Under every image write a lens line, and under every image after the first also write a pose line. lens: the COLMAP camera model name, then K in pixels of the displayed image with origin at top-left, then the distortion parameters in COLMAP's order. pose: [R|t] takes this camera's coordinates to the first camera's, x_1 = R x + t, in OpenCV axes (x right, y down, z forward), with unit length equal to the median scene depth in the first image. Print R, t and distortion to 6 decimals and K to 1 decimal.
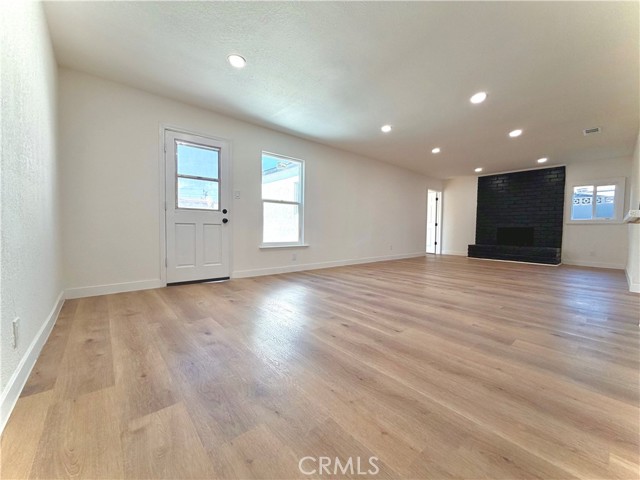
lens RADIAL K [[255.5, 0, 316.5], [0, 255.5, 241.6], [0, 0, 1]] dist [-0.001061, 0.000641]
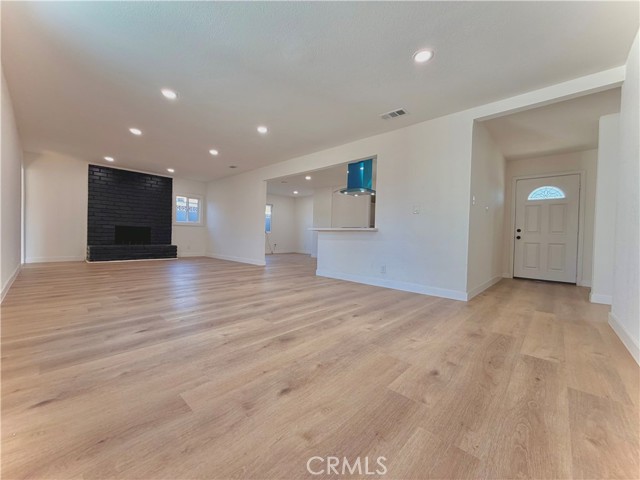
lens RADIAL K [[255.5, 0, 316.3], [0, 255.5, 239.2], [0, 0, 1]] dist [-0.001061, 0.000641]
pose [[-0.111298, -0.031191, 0.993297, -0.992457], [0.022038, 0.999184, 0.033845, -0.071319], [-0.993543, 0.025657, -0.110520, 1.243478]]
